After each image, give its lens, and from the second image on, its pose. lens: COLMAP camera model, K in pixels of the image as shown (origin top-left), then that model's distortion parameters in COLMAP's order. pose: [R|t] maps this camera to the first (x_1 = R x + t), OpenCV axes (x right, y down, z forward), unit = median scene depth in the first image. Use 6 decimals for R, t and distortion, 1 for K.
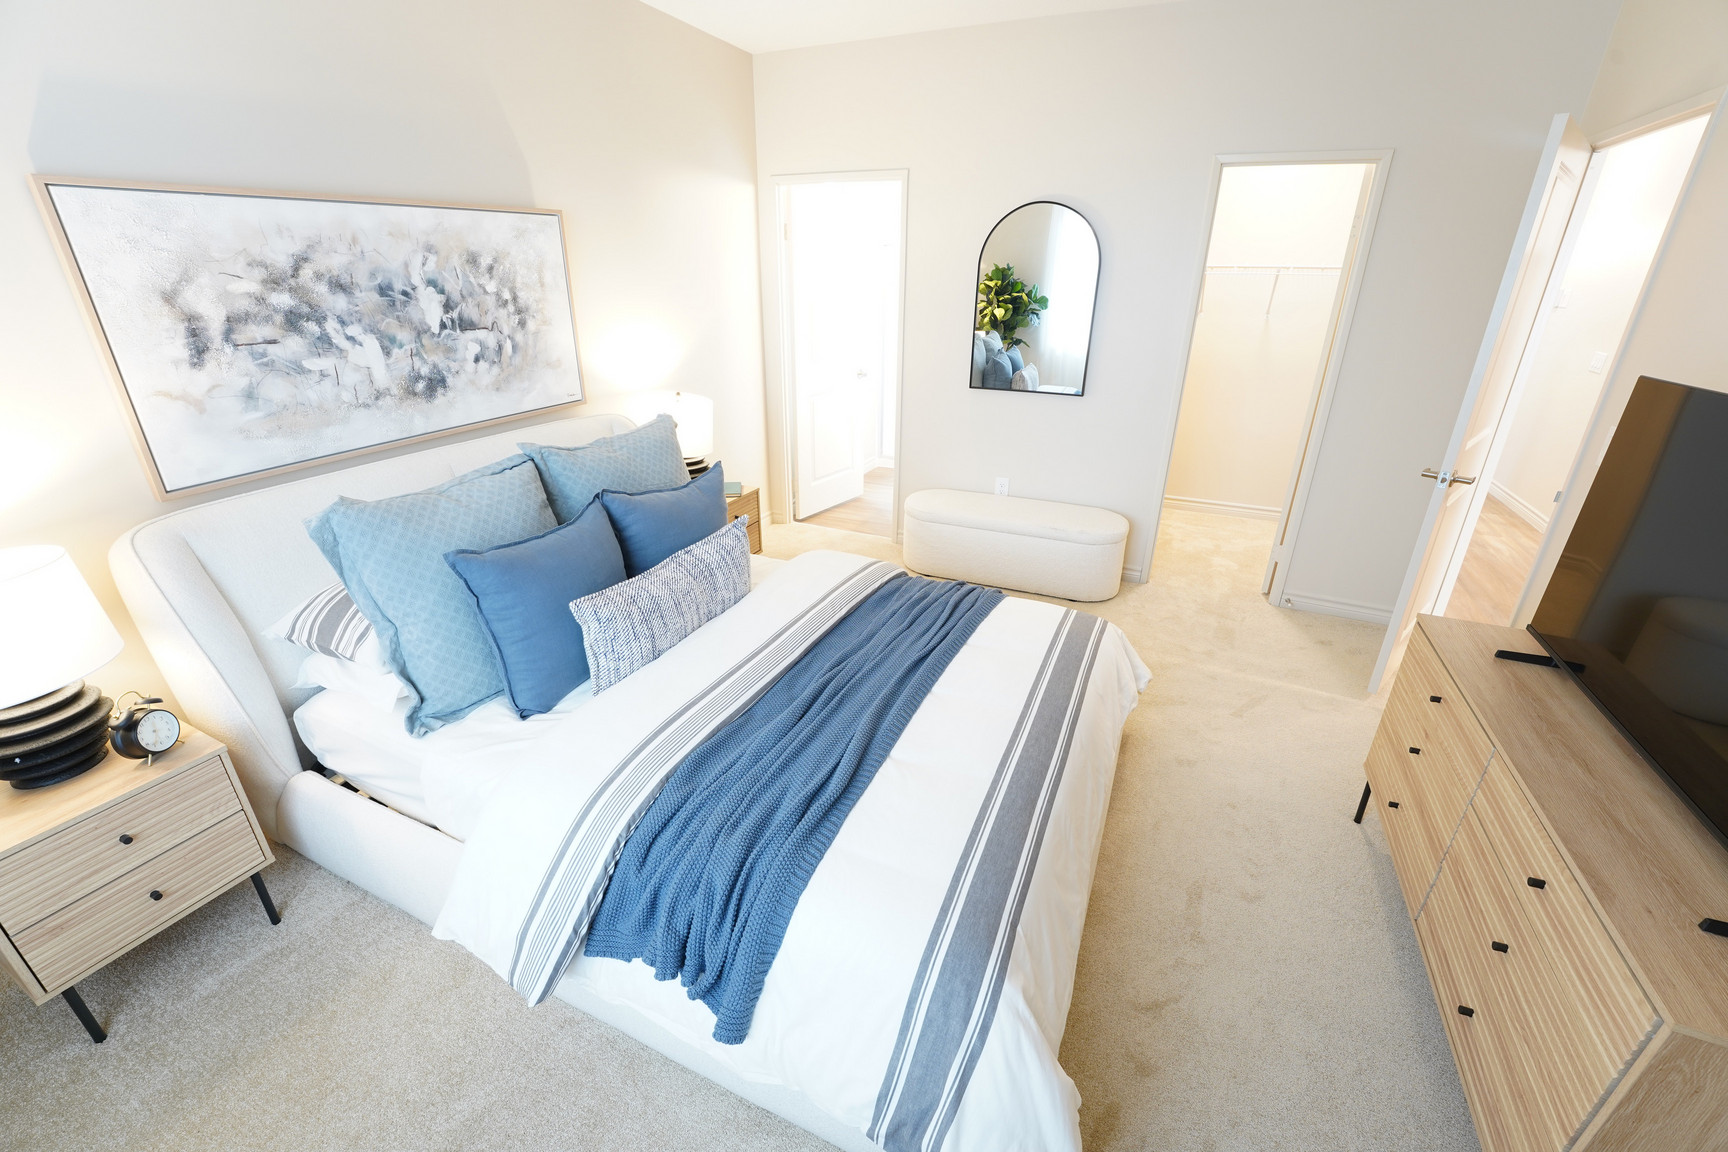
lens RADIAL K [[702.7, 0, 862.5], [0, 702.7, 577.1], [0, 0, 1]] dist [-0.037622, 0.007184]
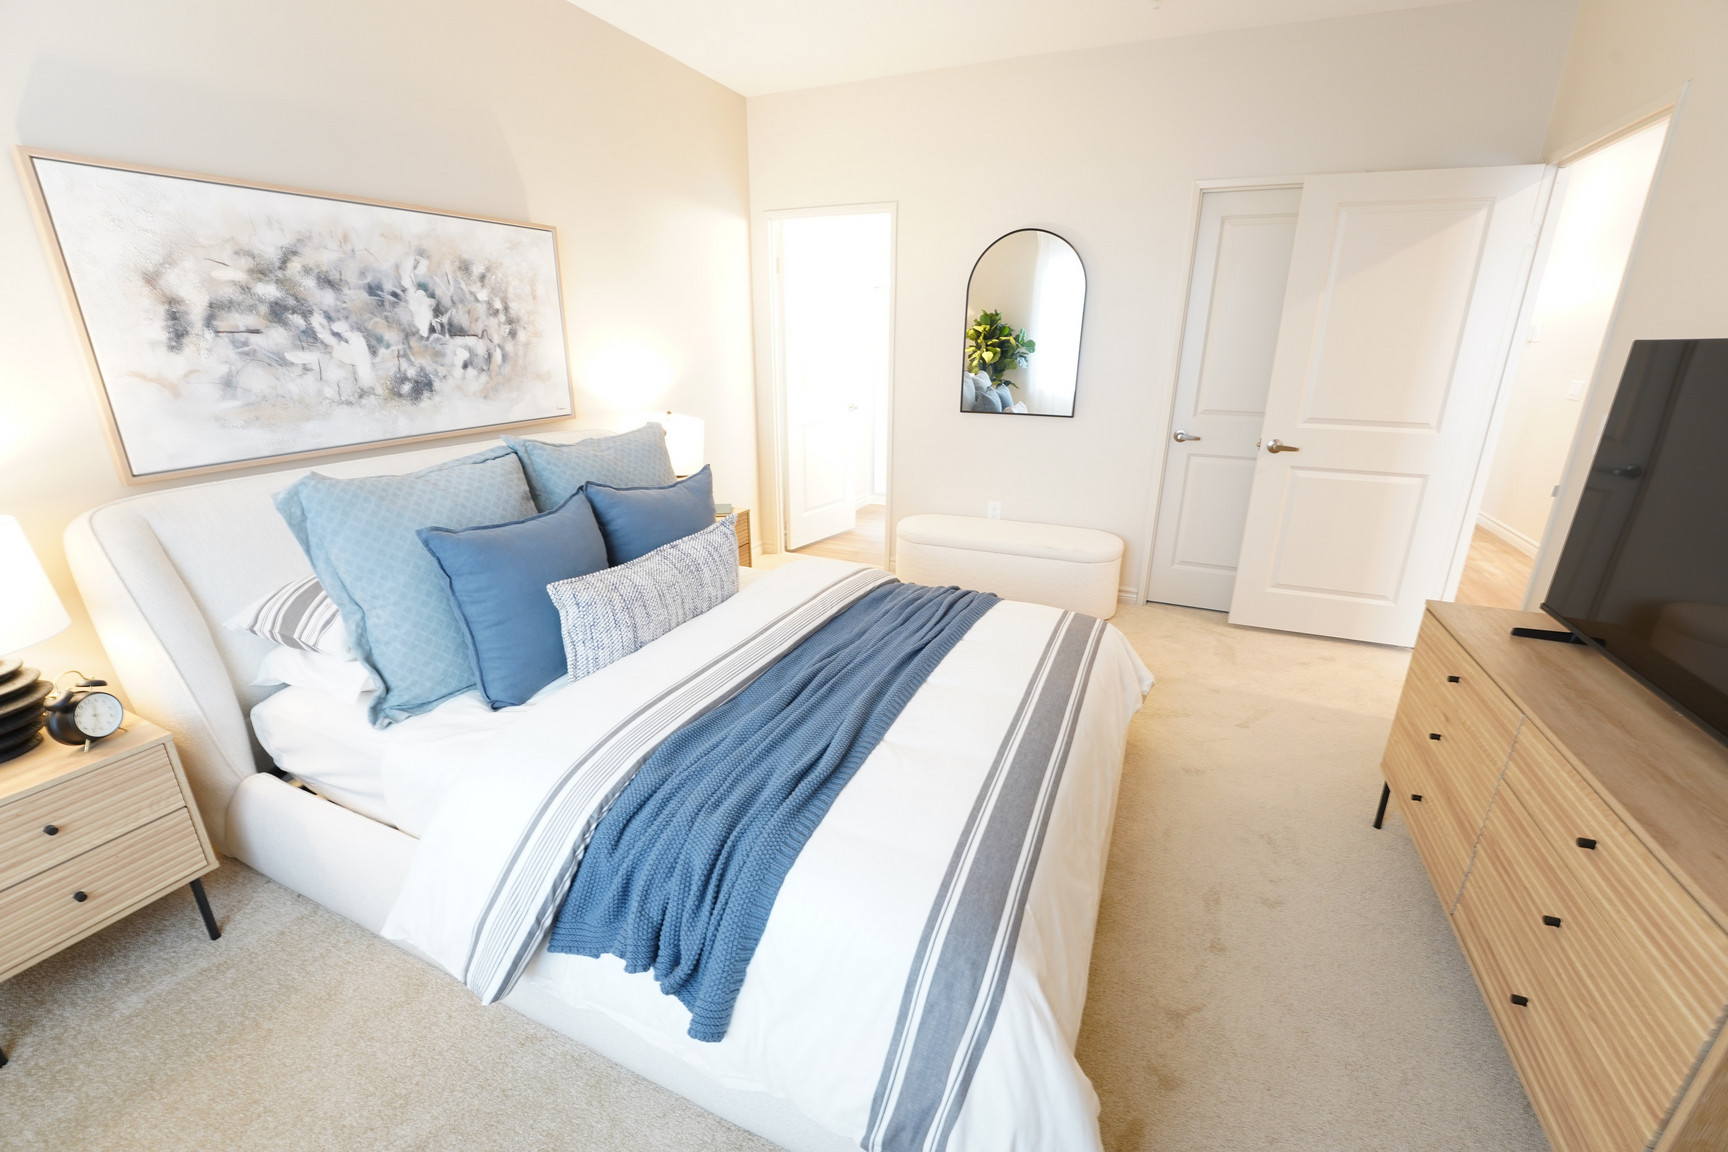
lens RADIAL K [[702.7, 0, 862.5], [0, 702.7, 577.1], [0, 0, 1]] dist [-0.037622, 0.007184]
pose [[0.999931, -0.004981, 0.010683, 0.001597], [0.005860, 0.996450, -0.083979, 0.109851], [-0.010227, 0.084035, 0.996410, 0.043571]]
